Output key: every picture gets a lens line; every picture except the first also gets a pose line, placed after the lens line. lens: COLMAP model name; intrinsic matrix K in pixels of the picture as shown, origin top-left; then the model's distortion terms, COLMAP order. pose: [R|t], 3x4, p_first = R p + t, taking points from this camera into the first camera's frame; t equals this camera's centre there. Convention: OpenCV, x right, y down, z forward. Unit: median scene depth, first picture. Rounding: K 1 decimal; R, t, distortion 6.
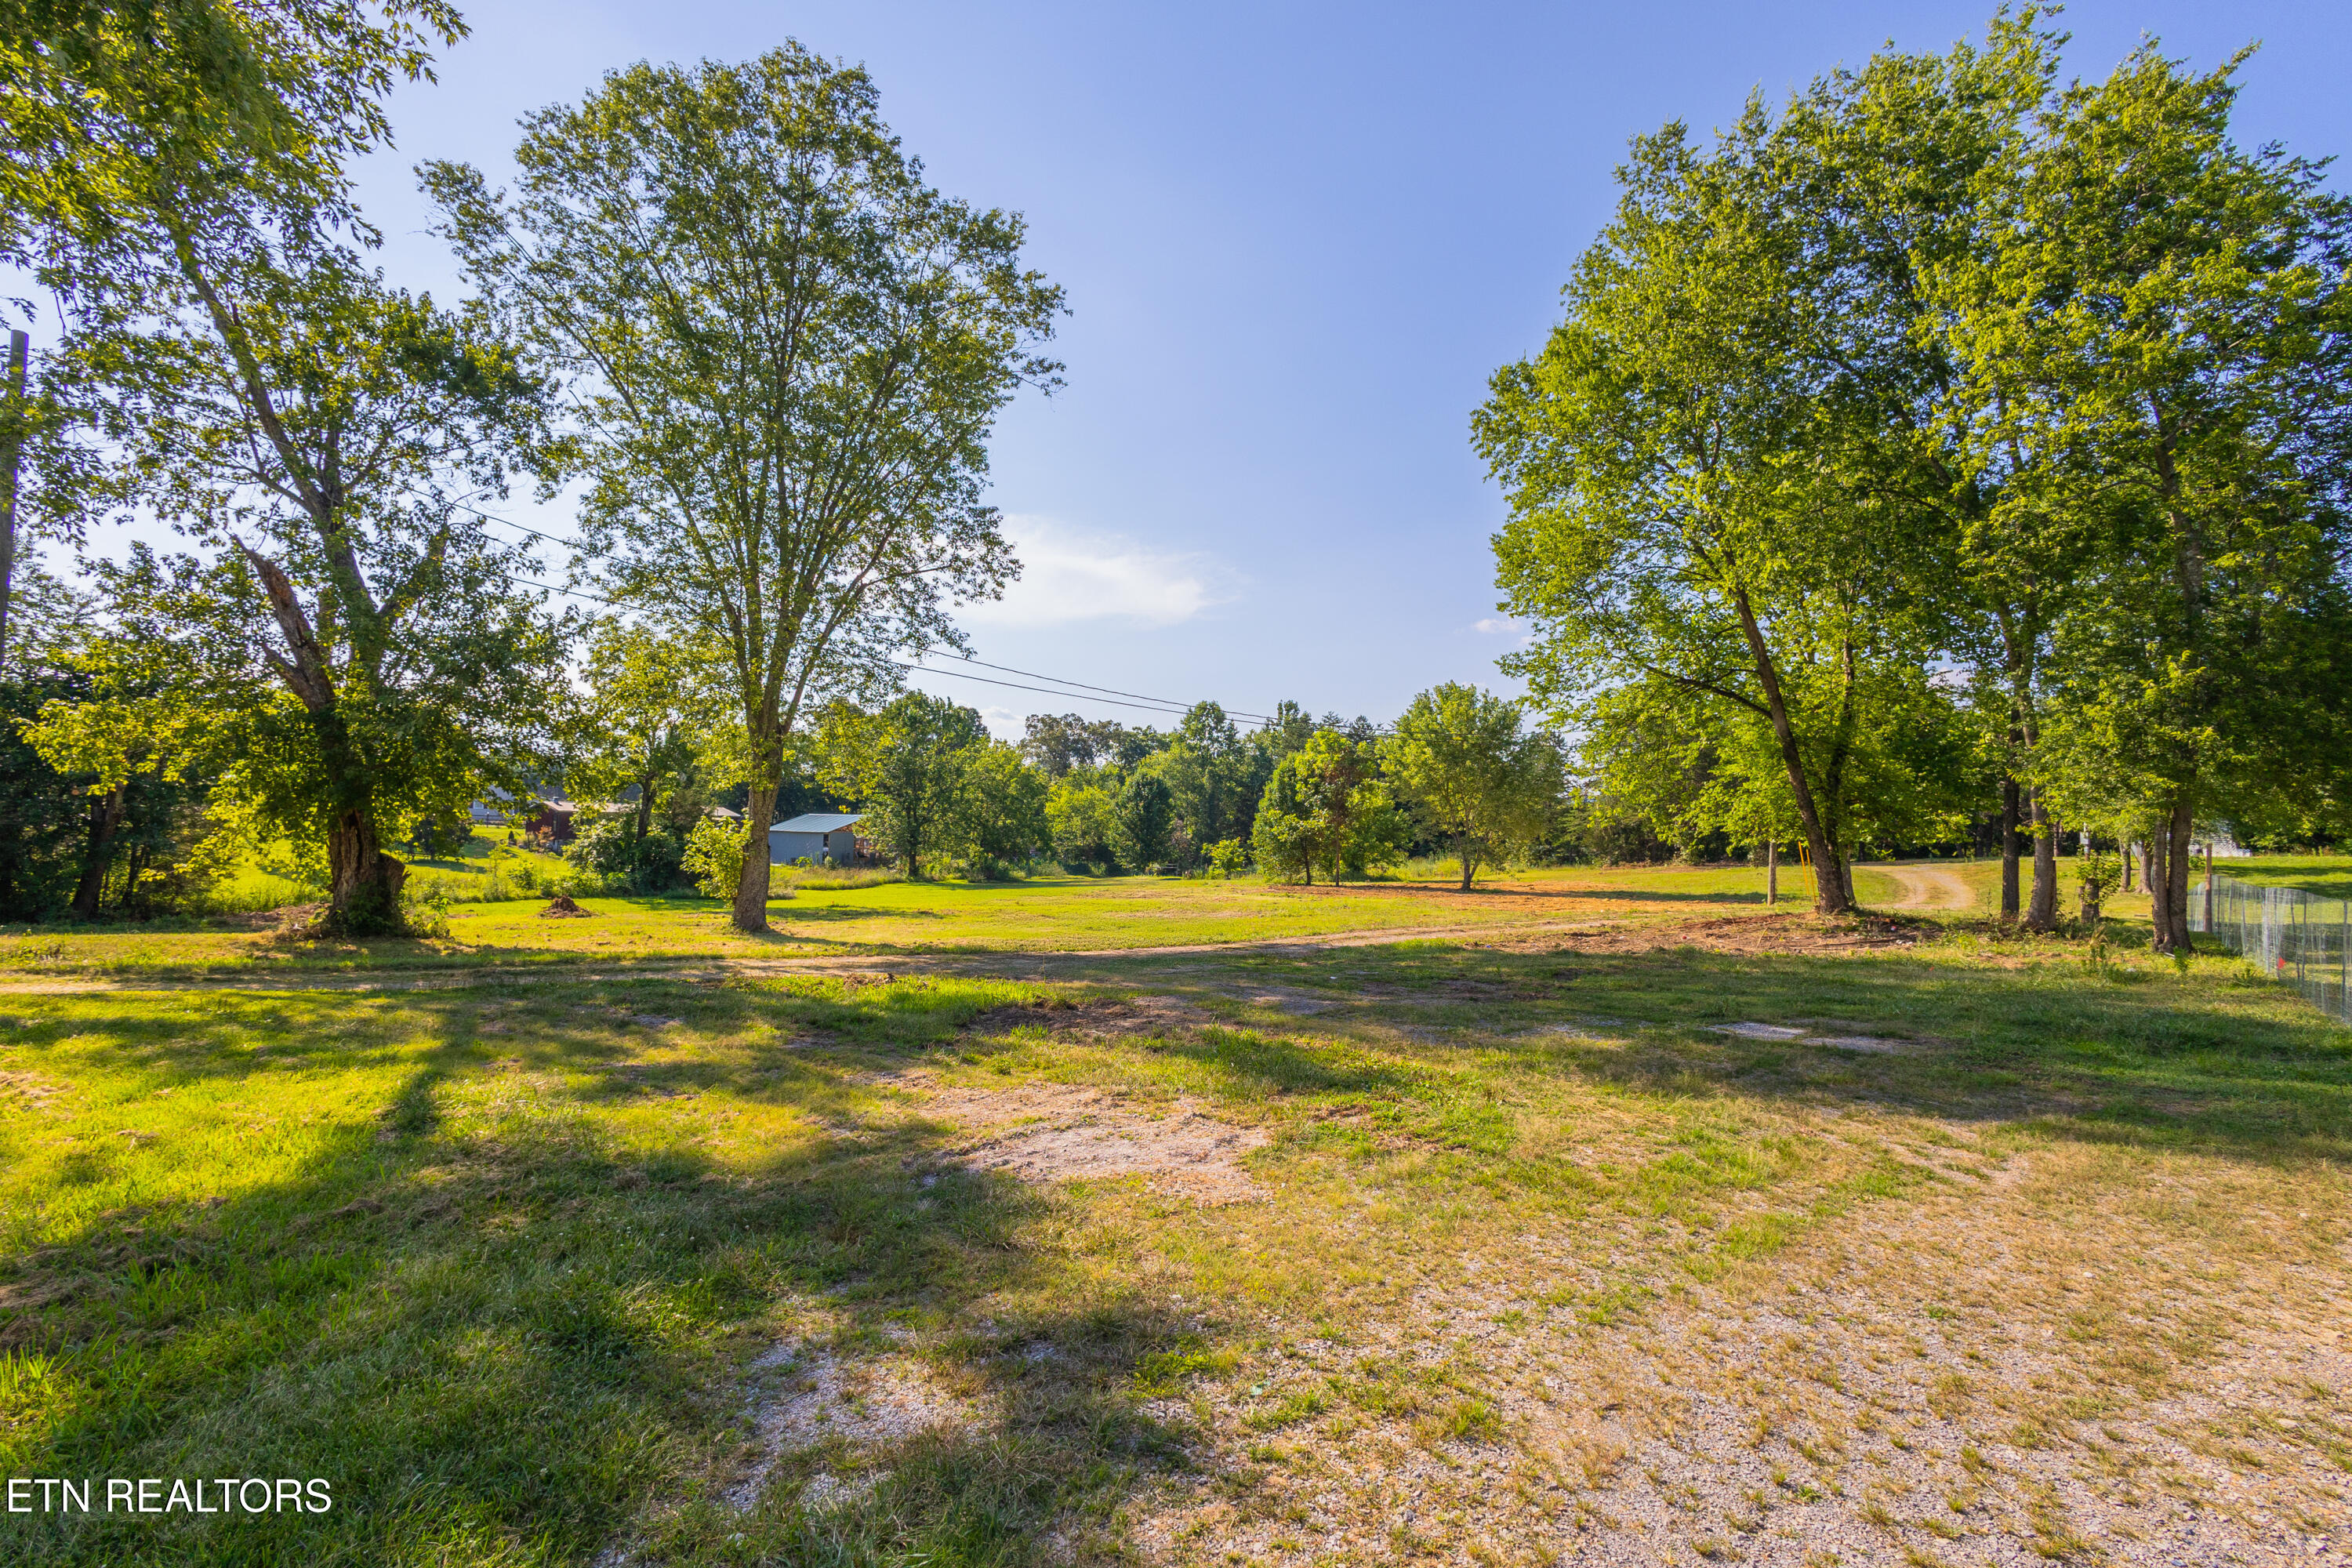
lens RADIAL K [[1072.0, 0, 1179.4], [0, 1072.0, 793.8], [0, 0, 1]] dist [0.002518, 0.000796]
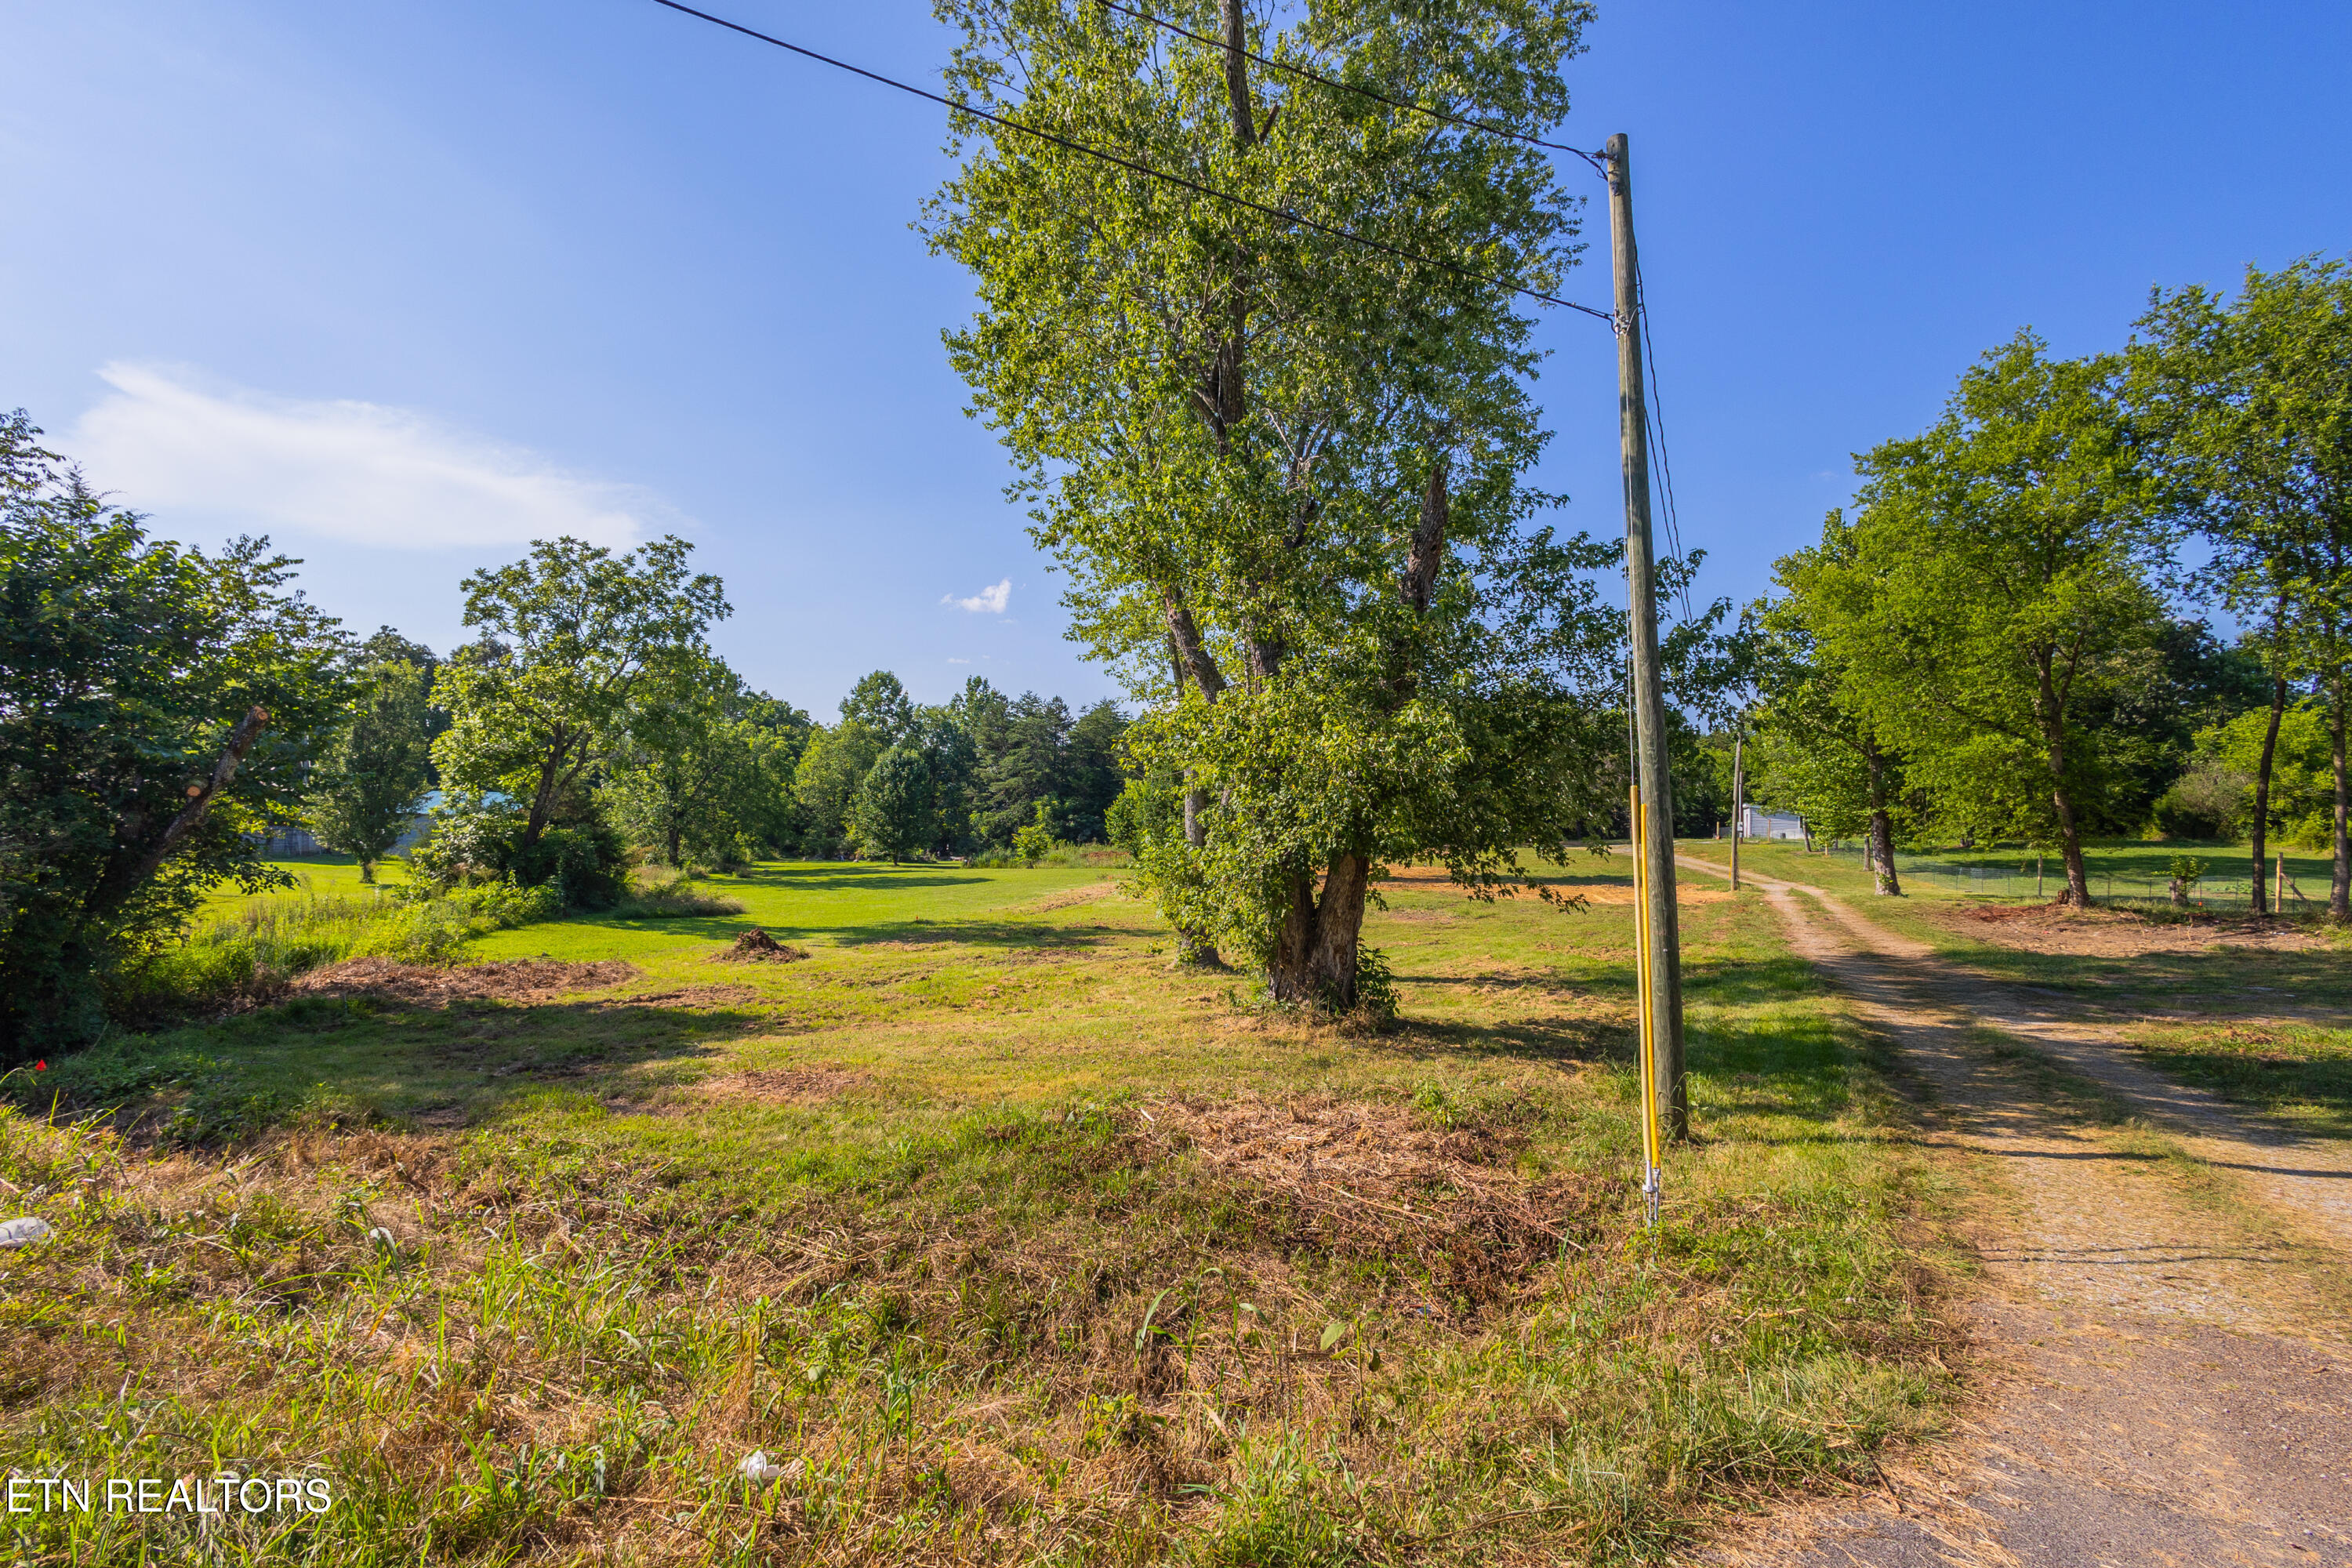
lens RADIAL K [[1072.0, 0, 1176.7], [0, 1072.0, 774.6], [0, 0, 1]] dist [0.002518, 0.000796]
pose [[0.887554, 0.017553, 0.460368, -0.367189], [-0.020959, 0.999778, 0.002288, -0.009909], [-0.460226, -0.011680, 0.887725, 0.133509]]
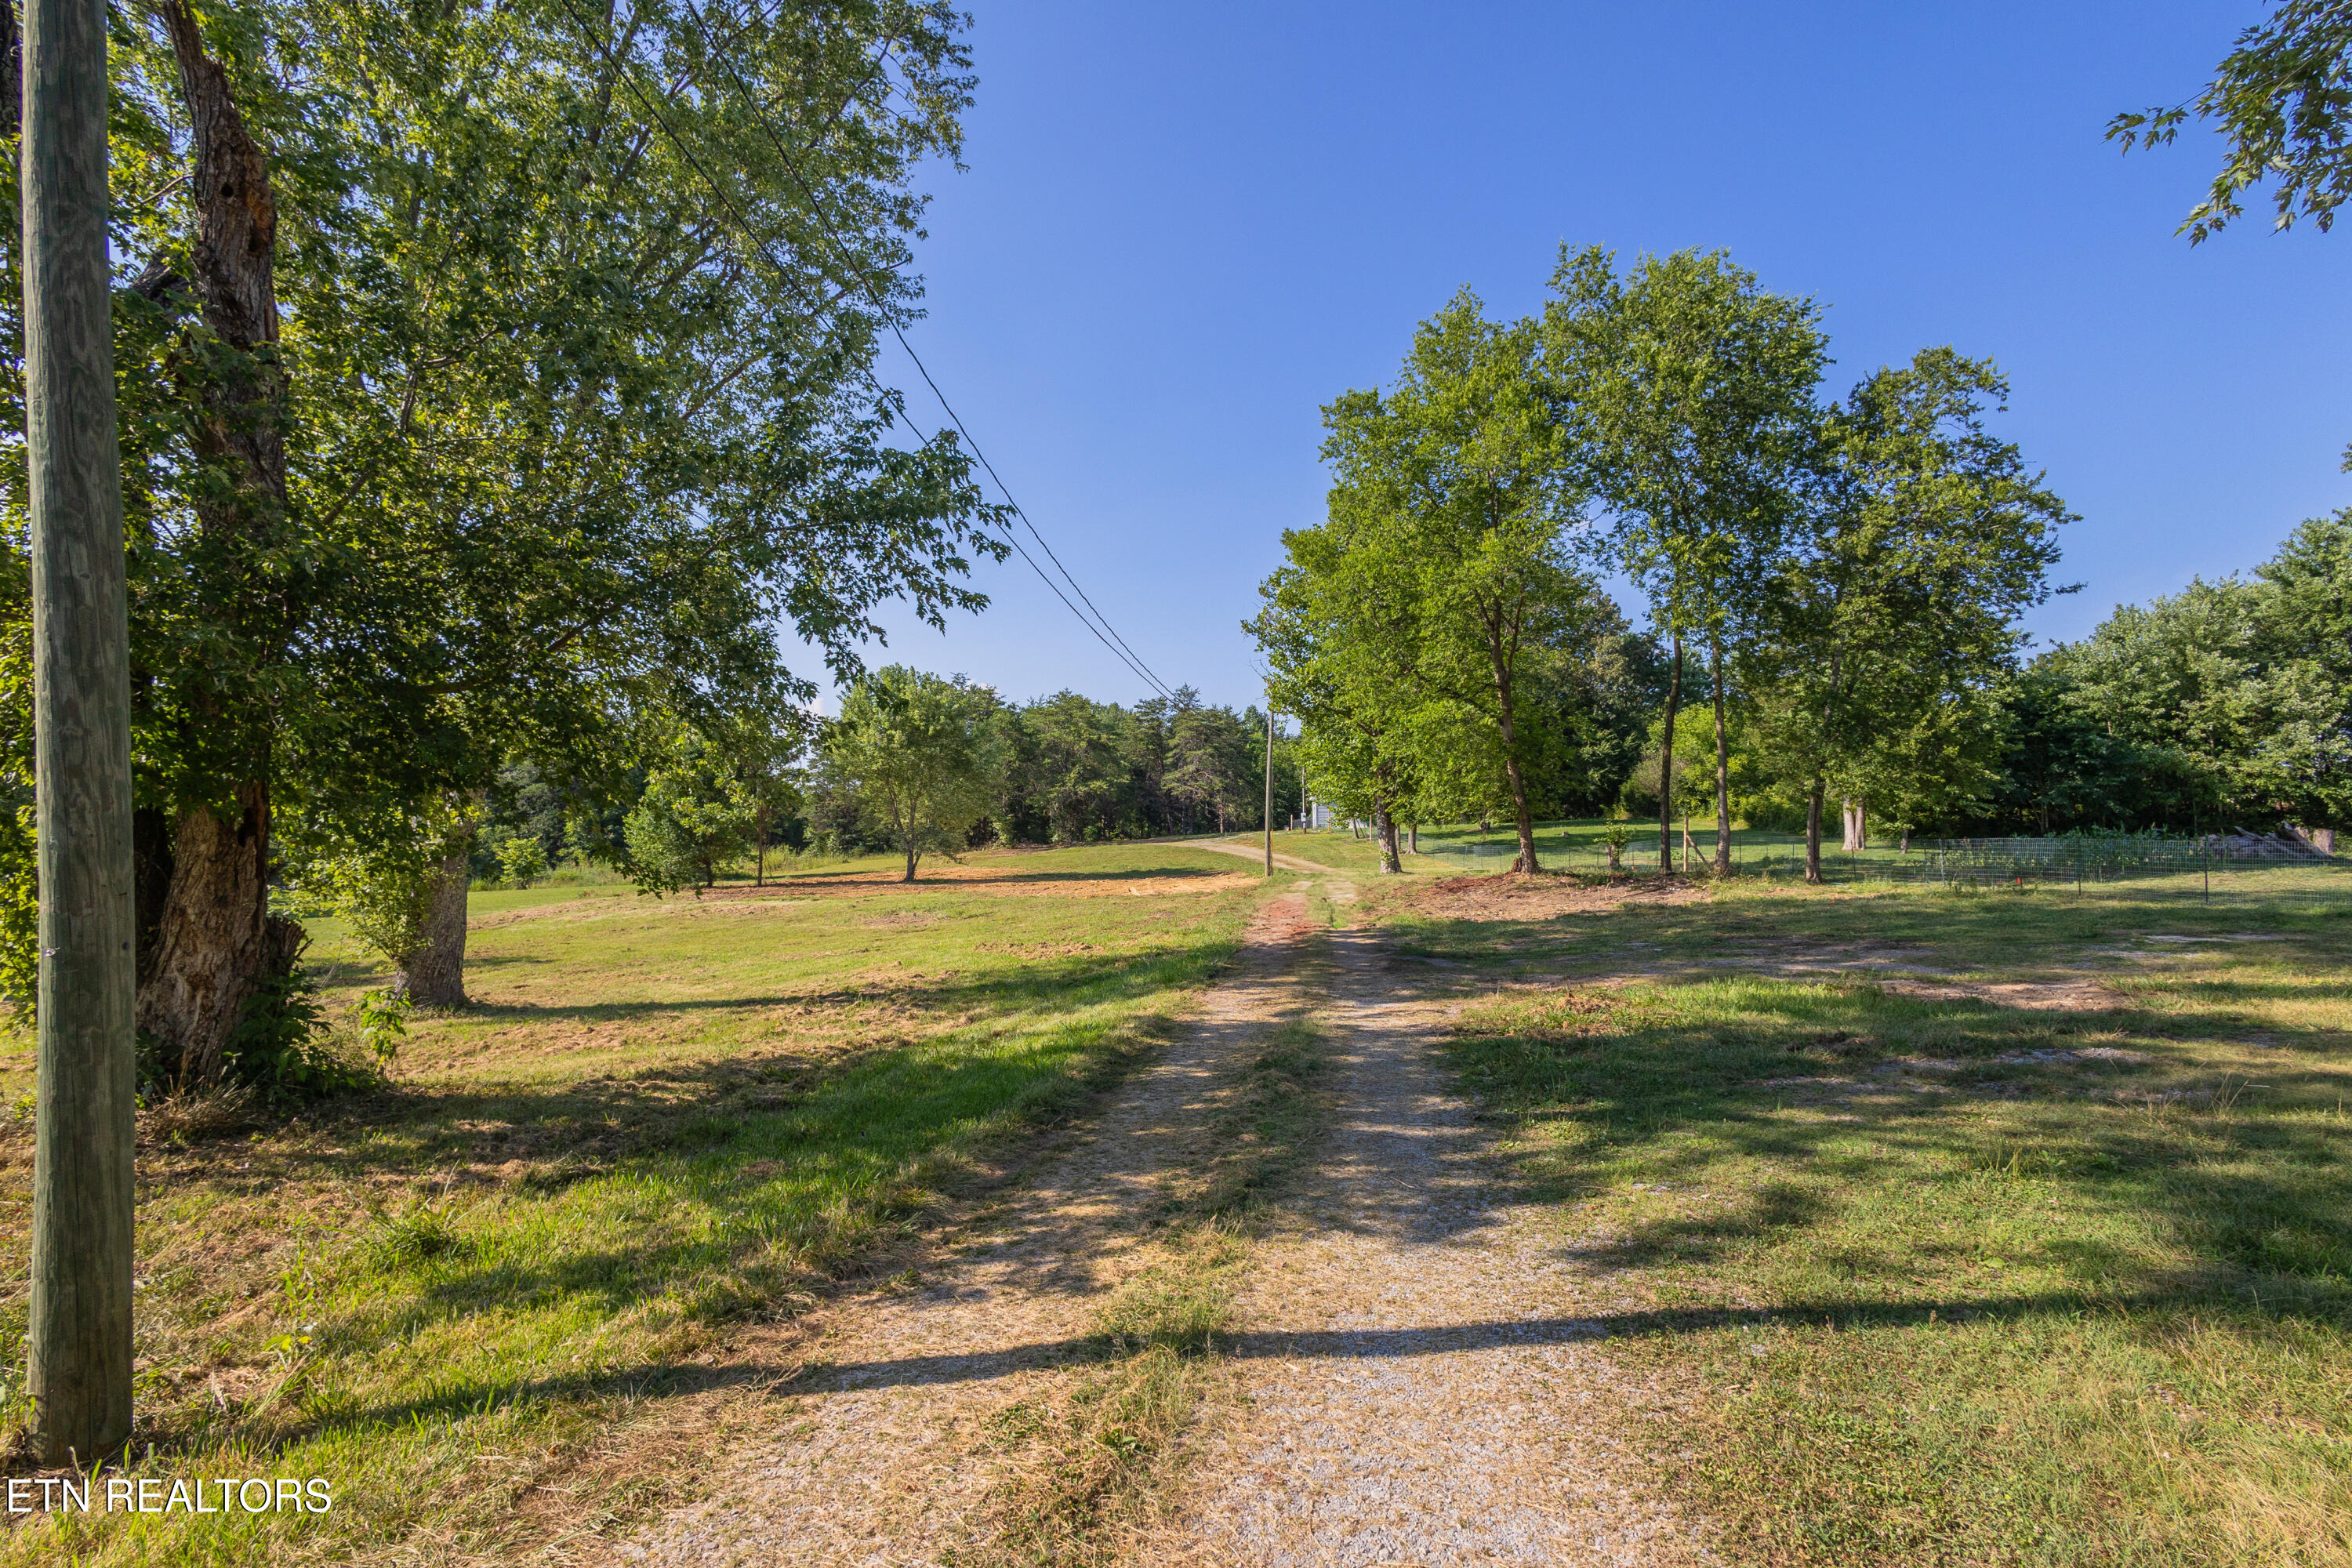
lens RADIAL K [[1072.0, 0, 1183.7], [0, 1072.0, 781.1], [0, 0, 1]] dist [0.002518, 0.000796]
pose [[0.690784, 0.009551, 0.722998, -0.245995], [-0.007631, 0.999953, -0.005918, 0.003865], [-0.723021, -0.001429, 0.690825, 0.150022]]
